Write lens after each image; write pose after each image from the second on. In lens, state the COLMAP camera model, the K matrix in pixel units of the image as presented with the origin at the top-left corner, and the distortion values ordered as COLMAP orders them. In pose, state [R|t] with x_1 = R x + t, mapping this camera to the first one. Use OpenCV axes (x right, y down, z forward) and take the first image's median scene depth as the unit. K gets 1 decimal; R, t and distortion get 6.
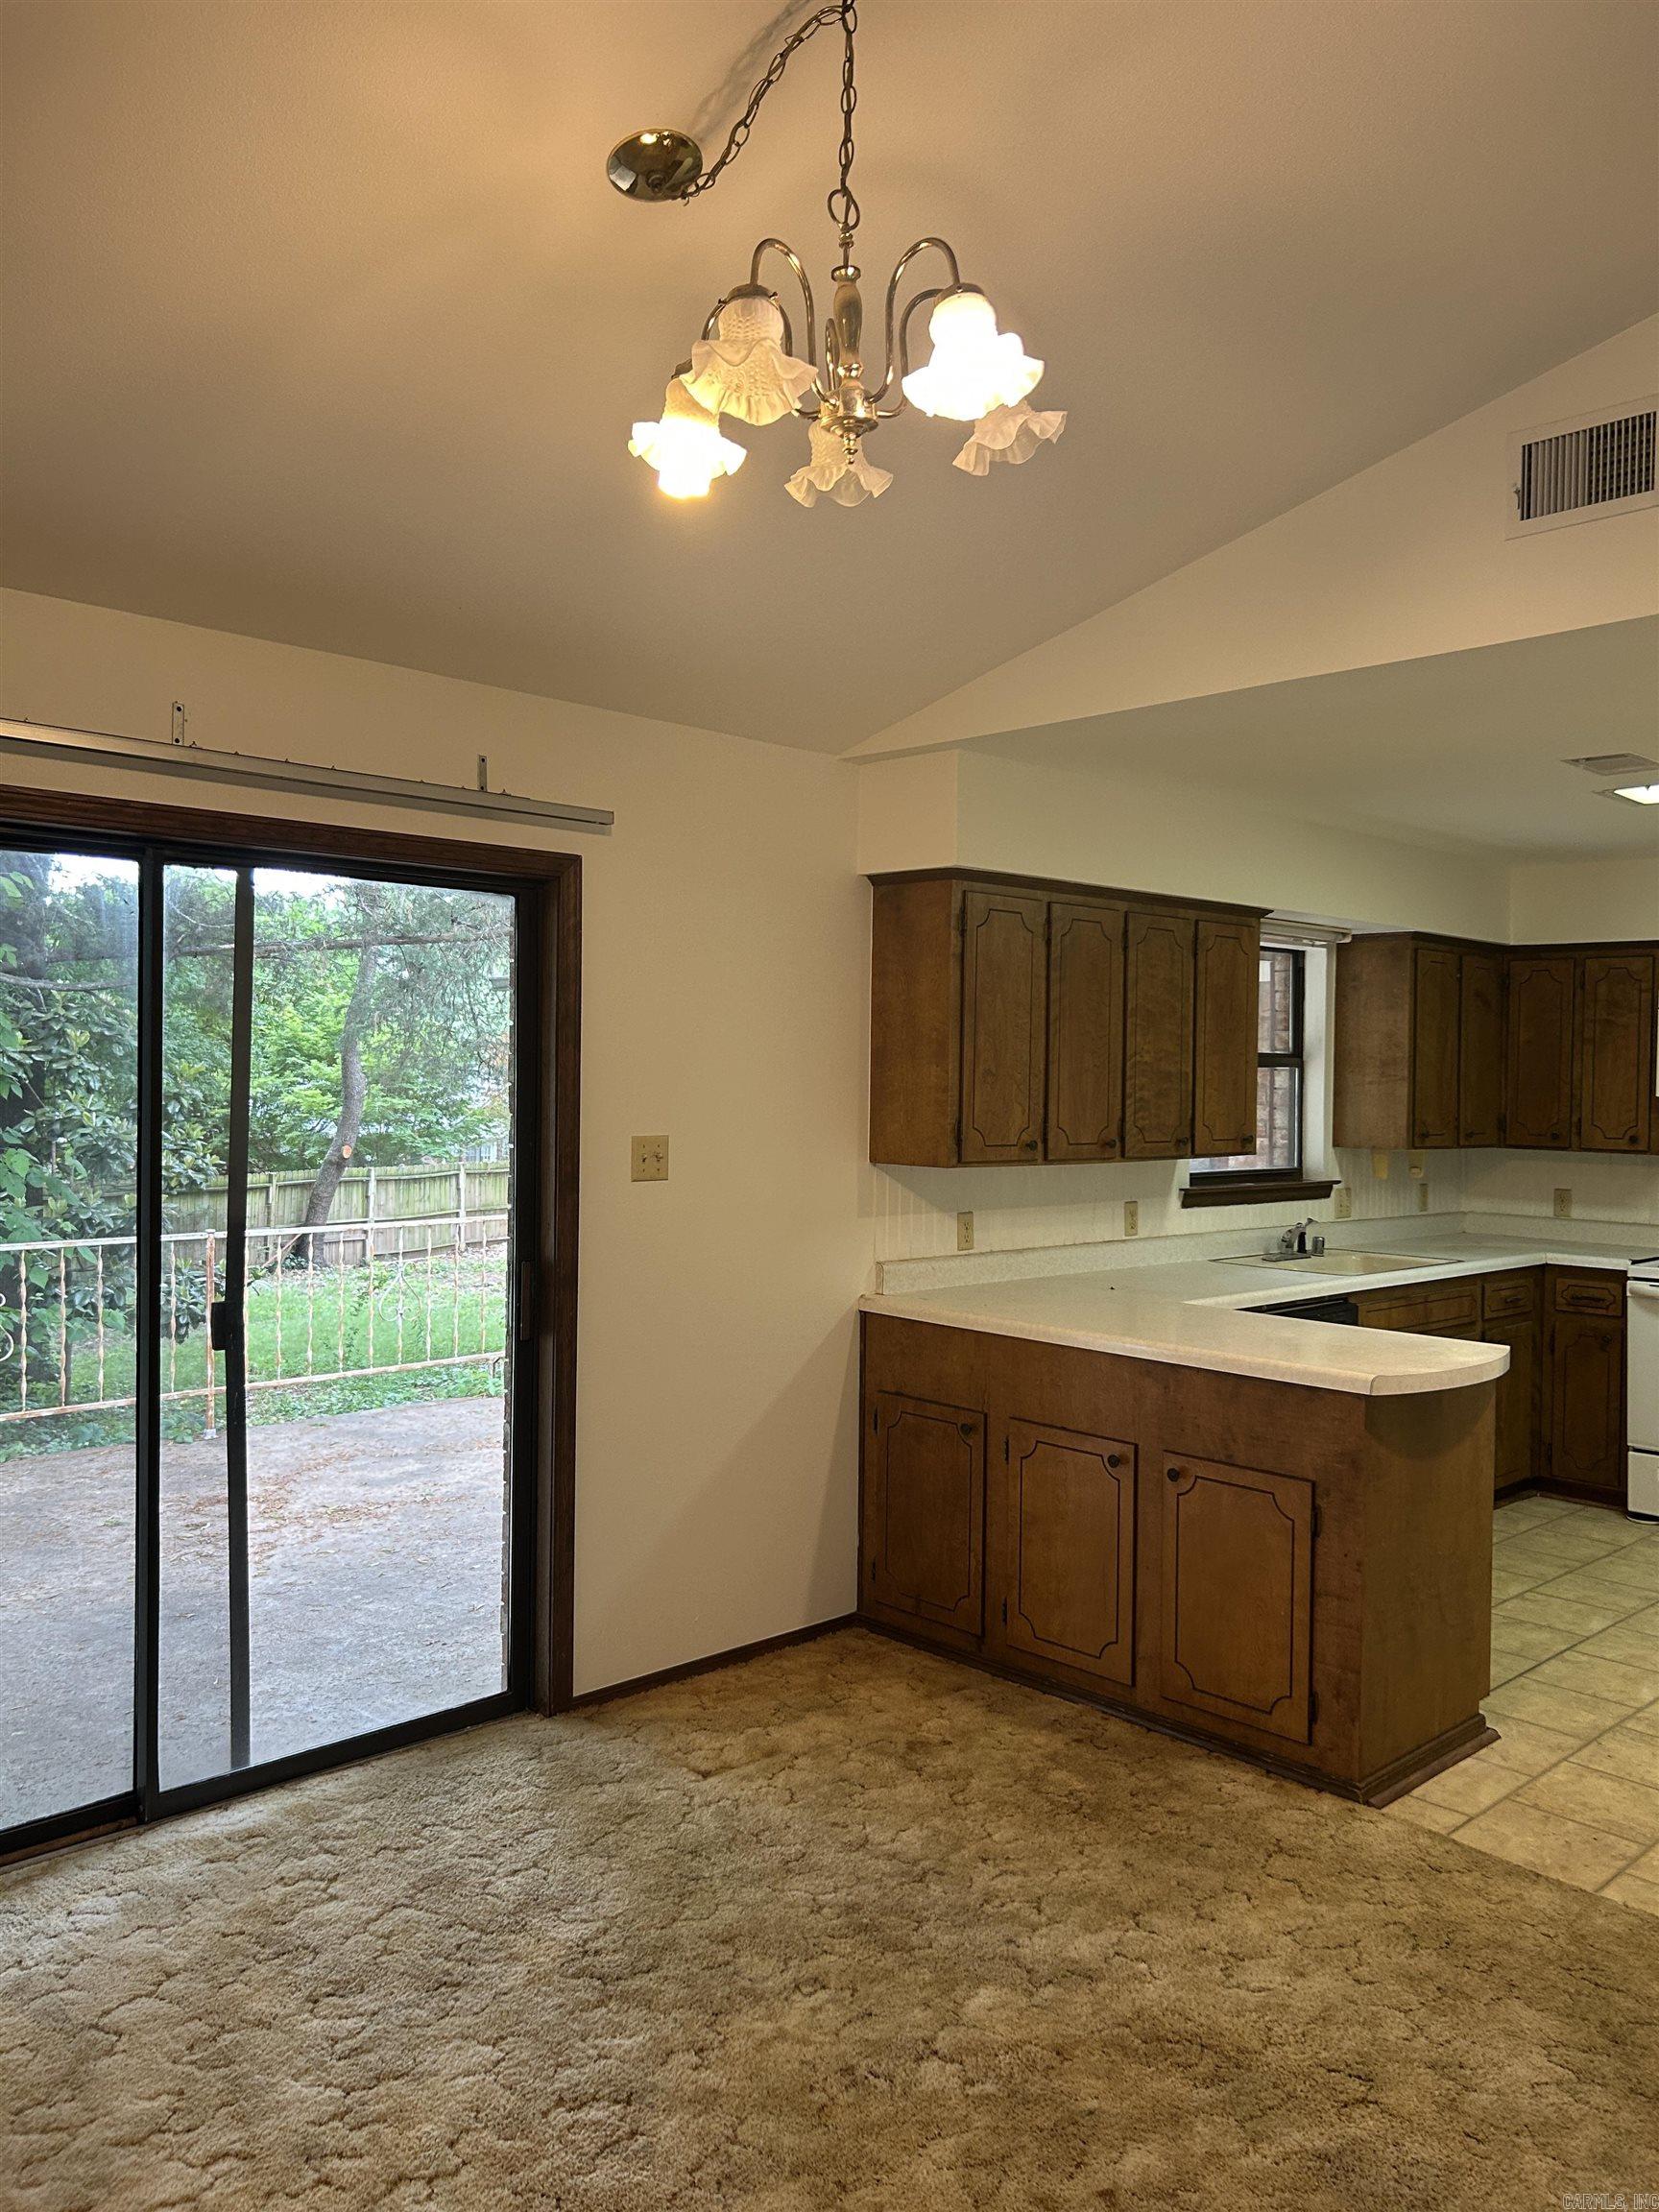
lens RADIAL K [[1661.1, 0, 835.8], [0, 1661.1, 1100.3], [0, 0, 1]] dist [0.048809, -0.060379]
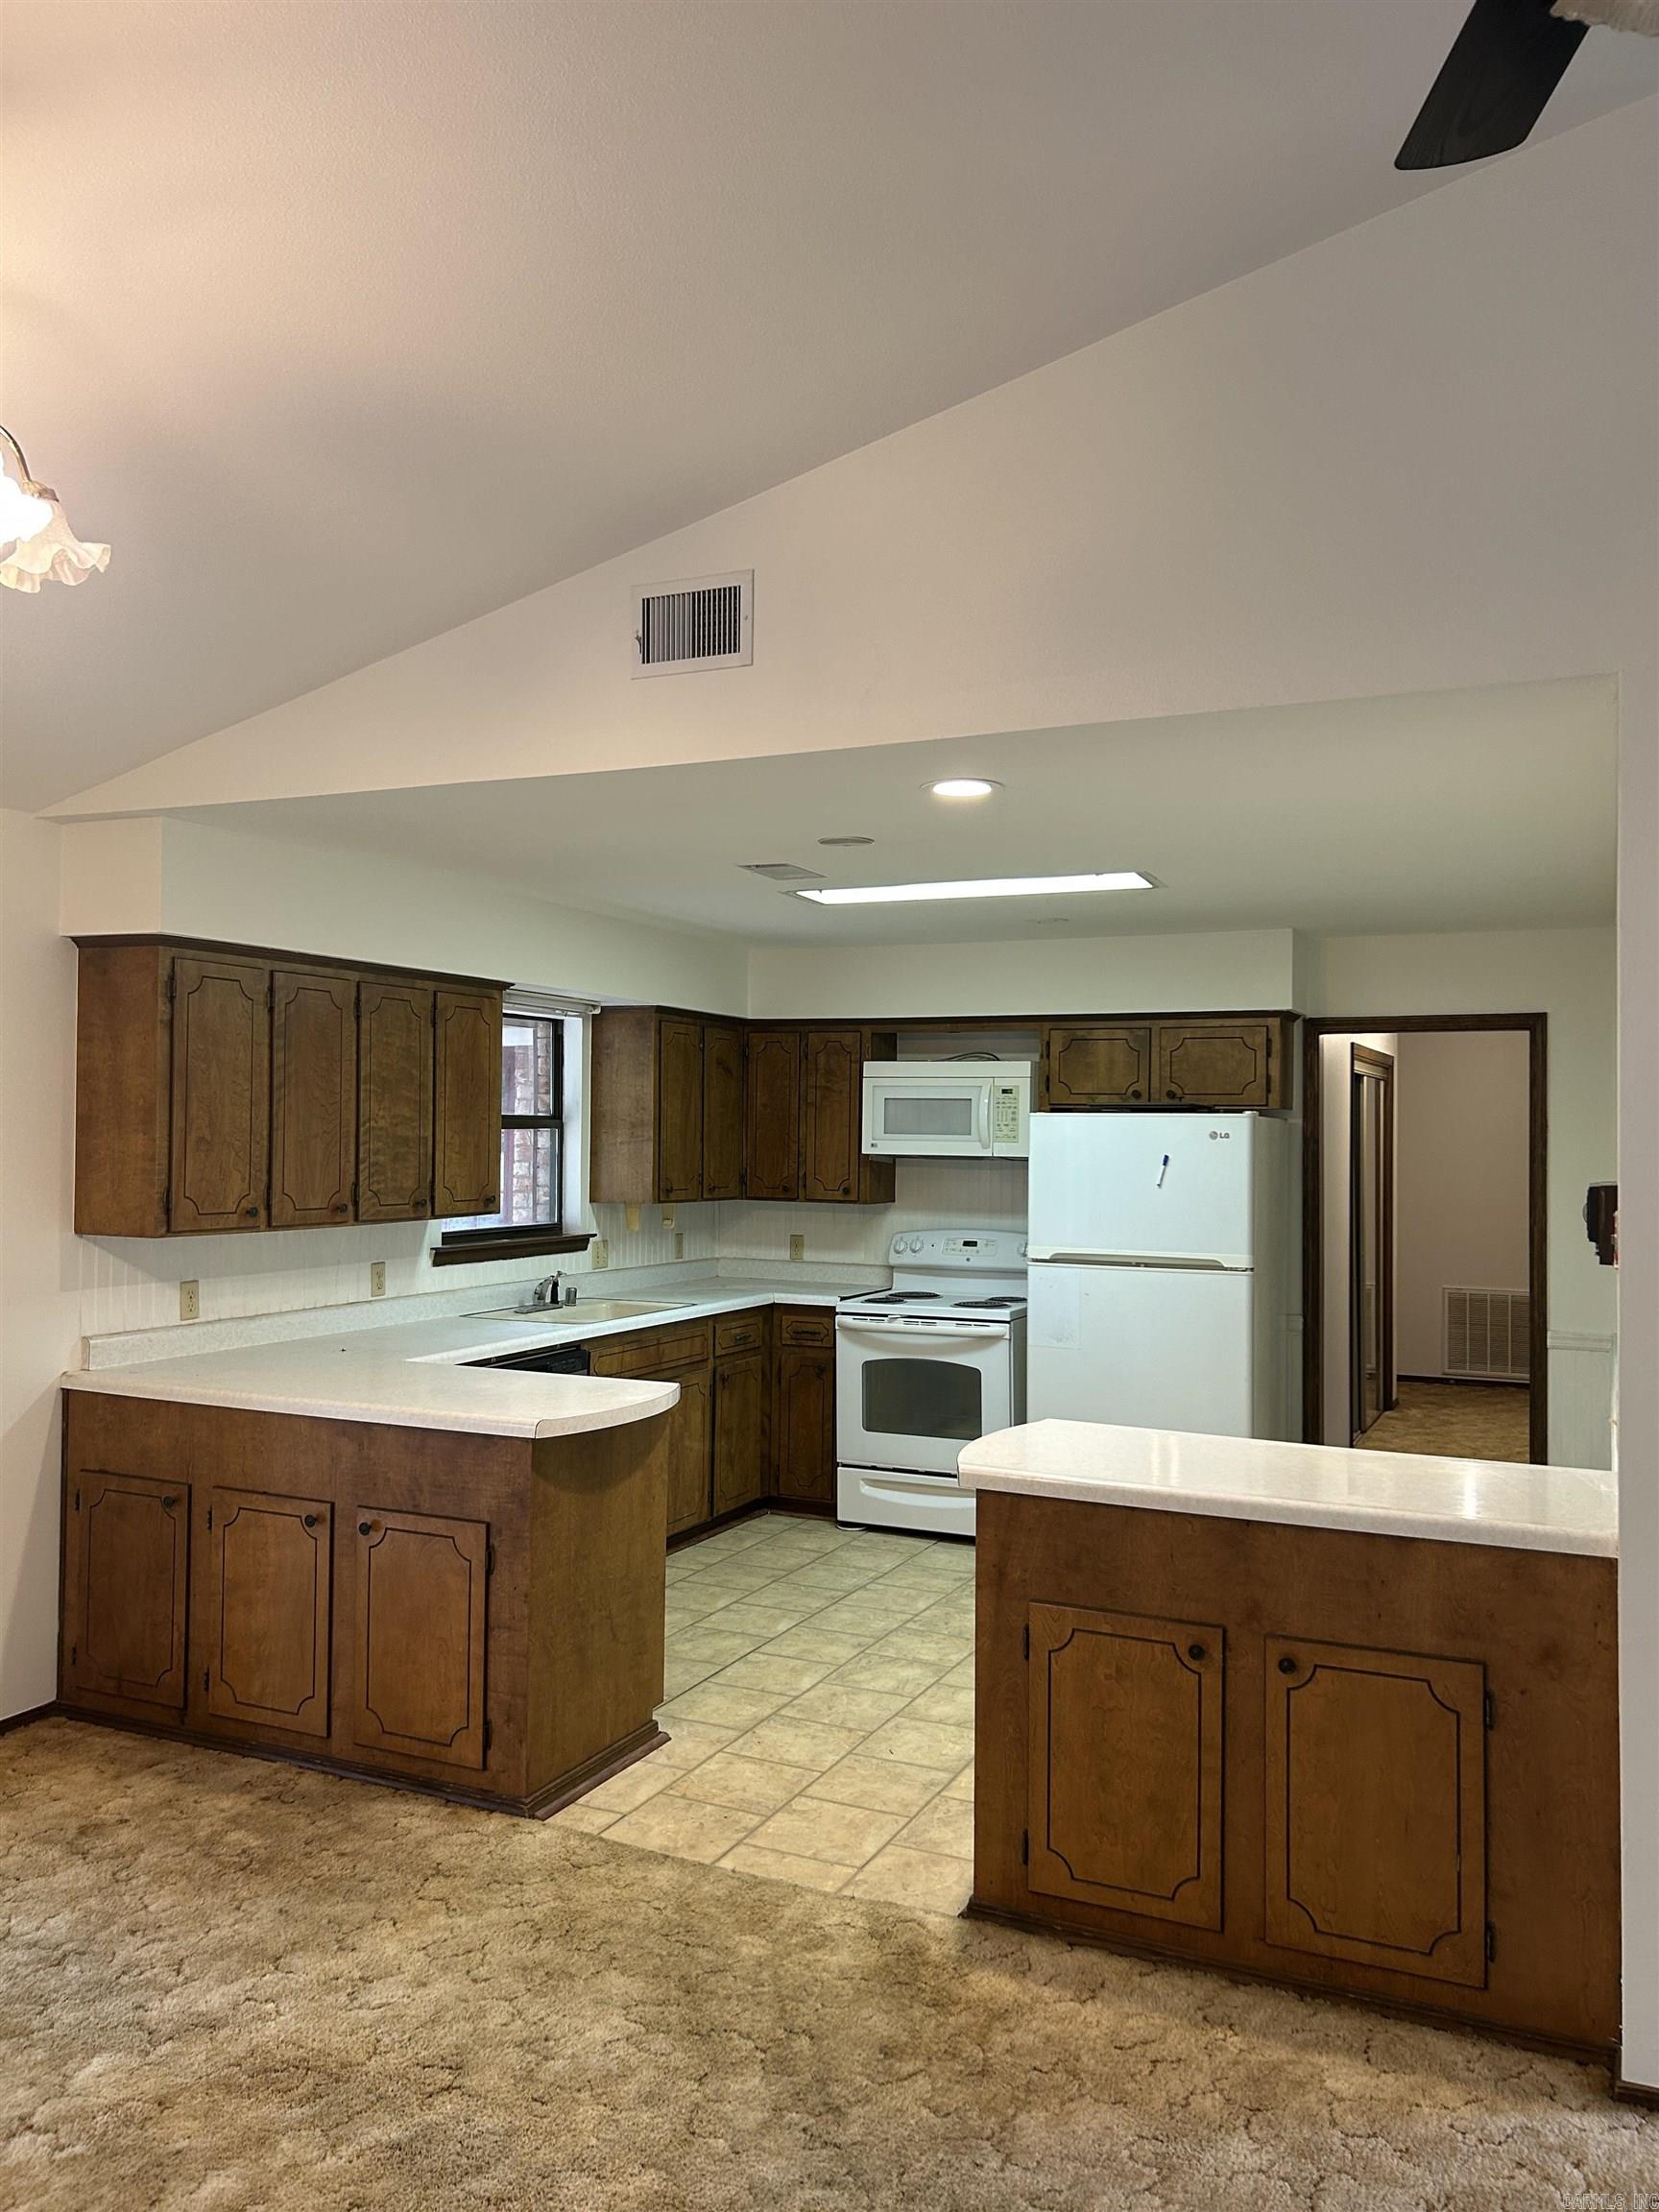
lens RADIAL K [[1661.1, 0, 832.6], [0, 1661.1, 1114.7], [0, 0, 1]] dist [0.048809, -0.060379]
pose [[0.933325, 0.001004, 0.359031, 0.091526], [0.005836, 0.999822, -0.017967, -0.012782], [-0.358985, 0.018864, 0.933153, -0.077625]]
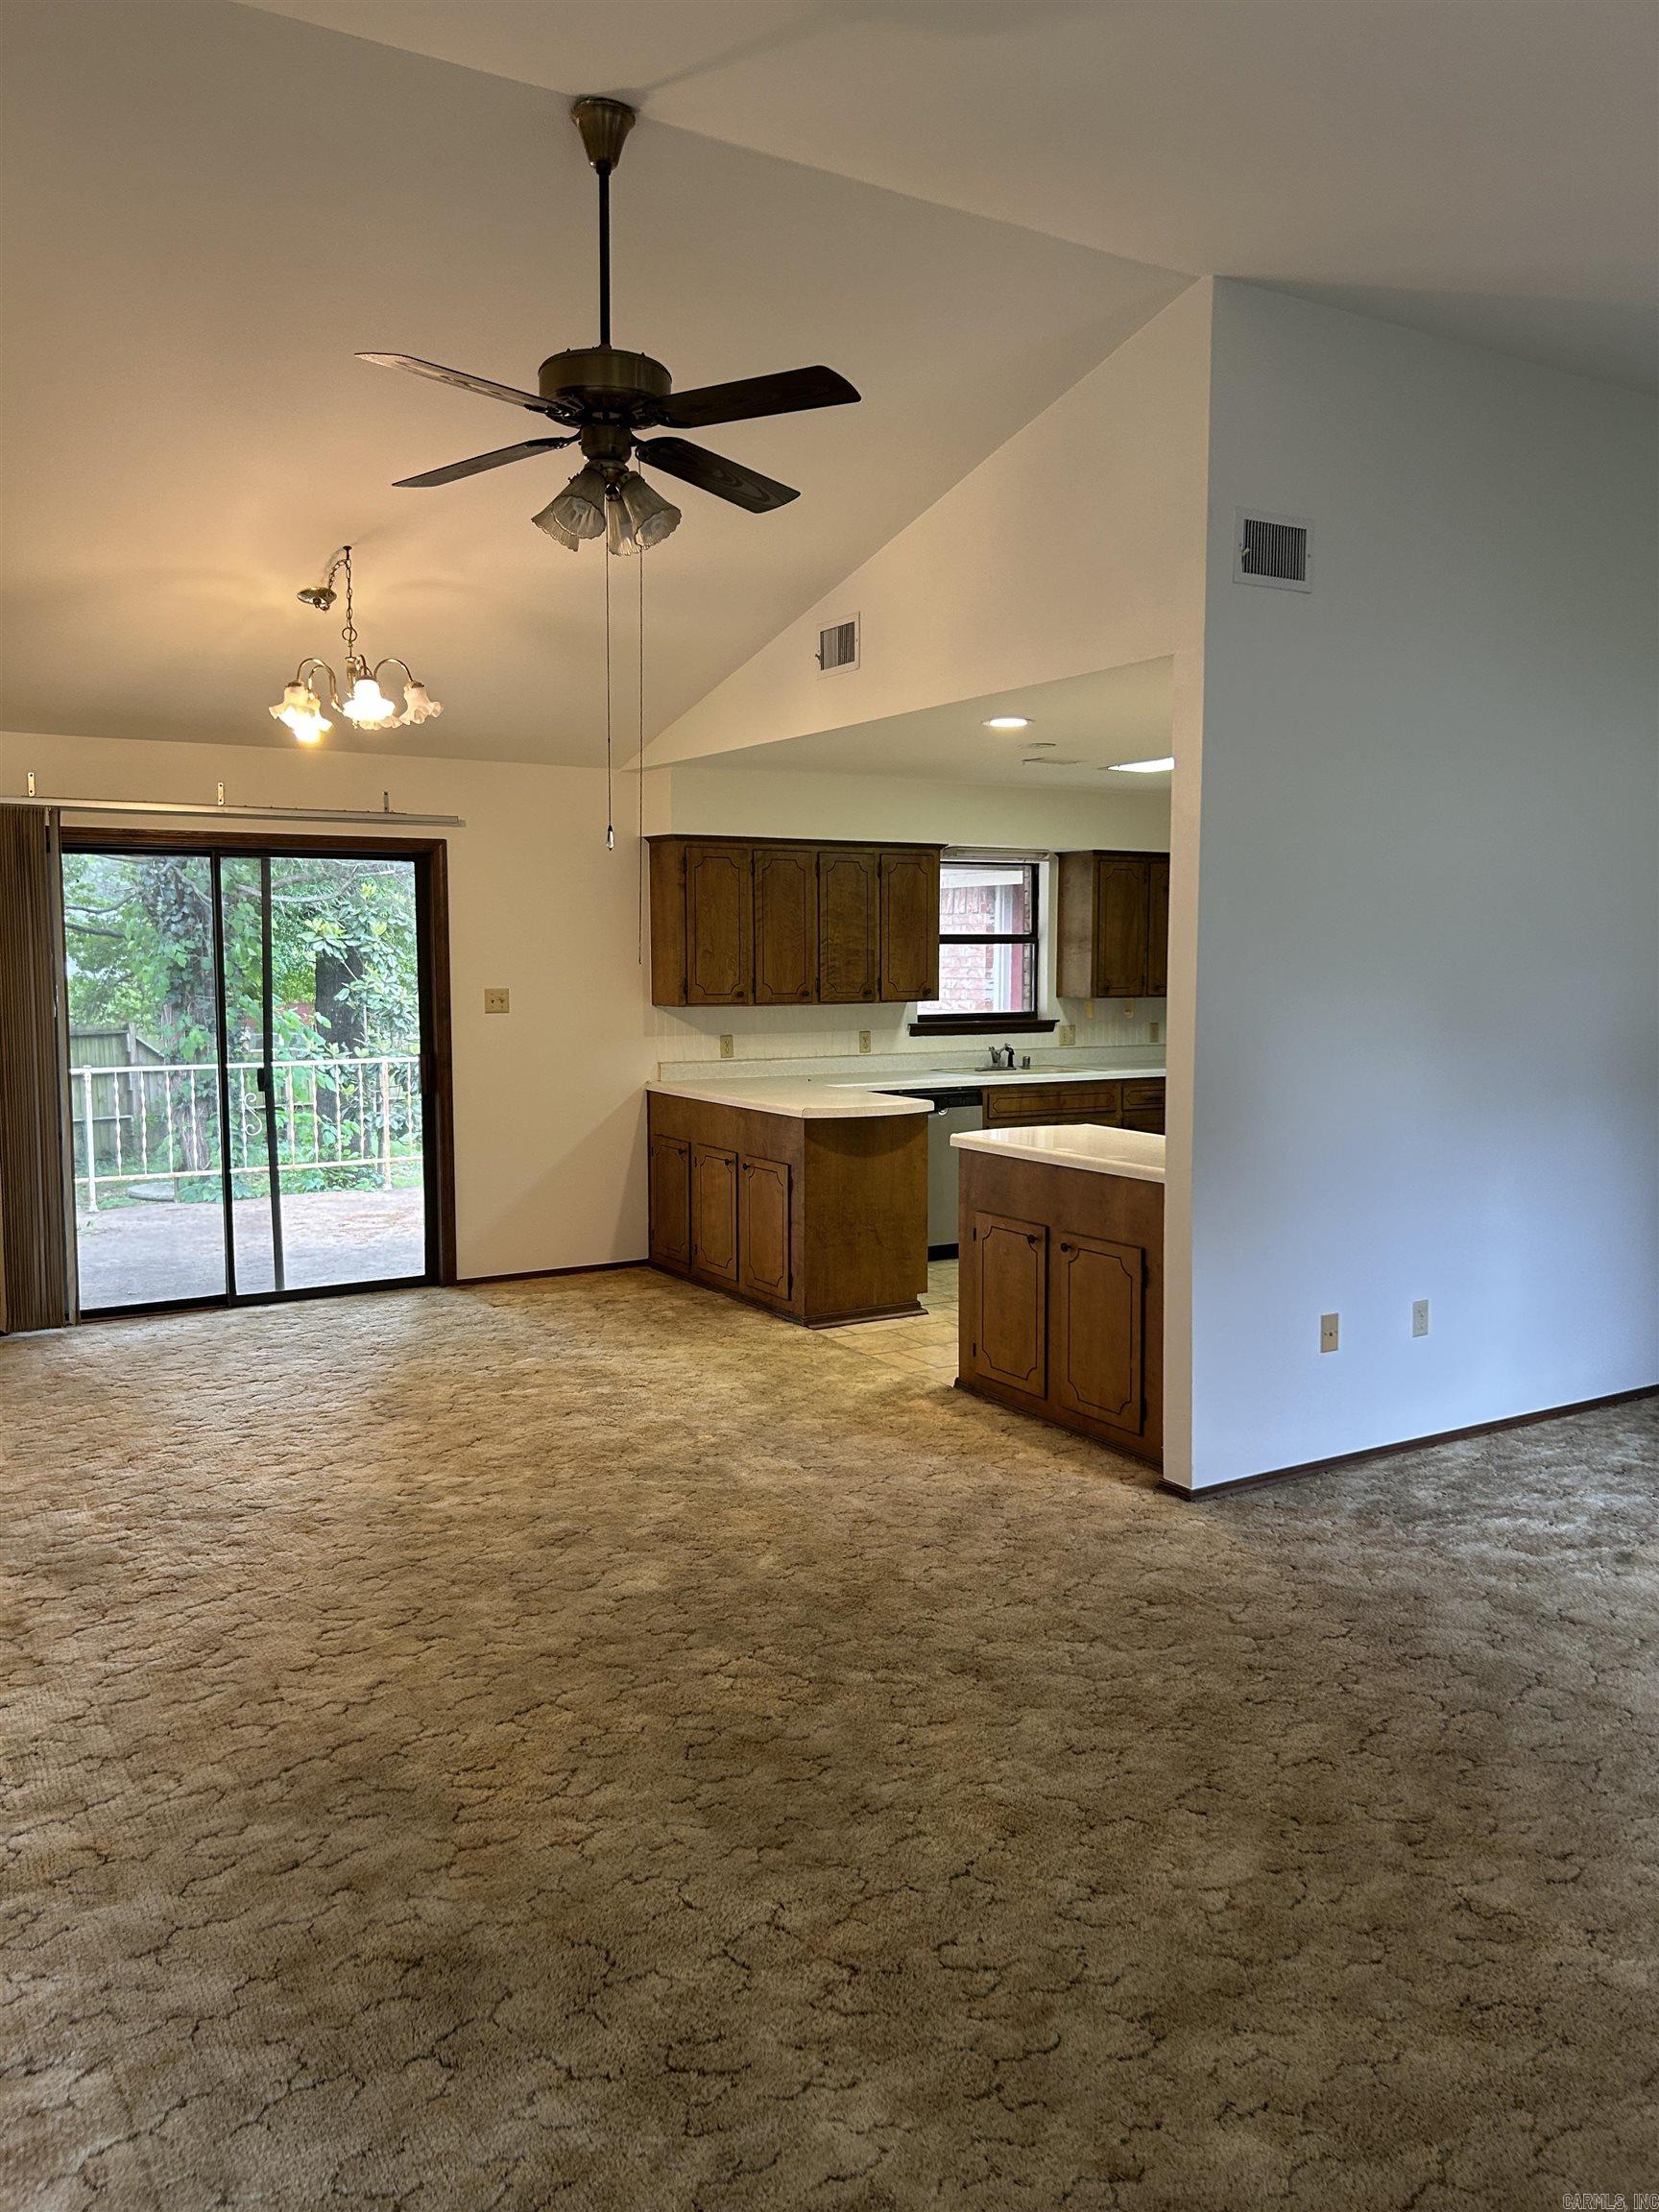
lens RADIAL K [[1661.1, 0, 851.8], [0, 1661.1, 1098.2], [0, 0, 1]] dist [0.048809, -0.060379]
pose [[0.976552, 0.006062, -0.215198, 0.660631], [0.010135, 0.997201, 0.074079, 0.009559], [0.215045, -0.074523, 0.973757, -0.718255]]
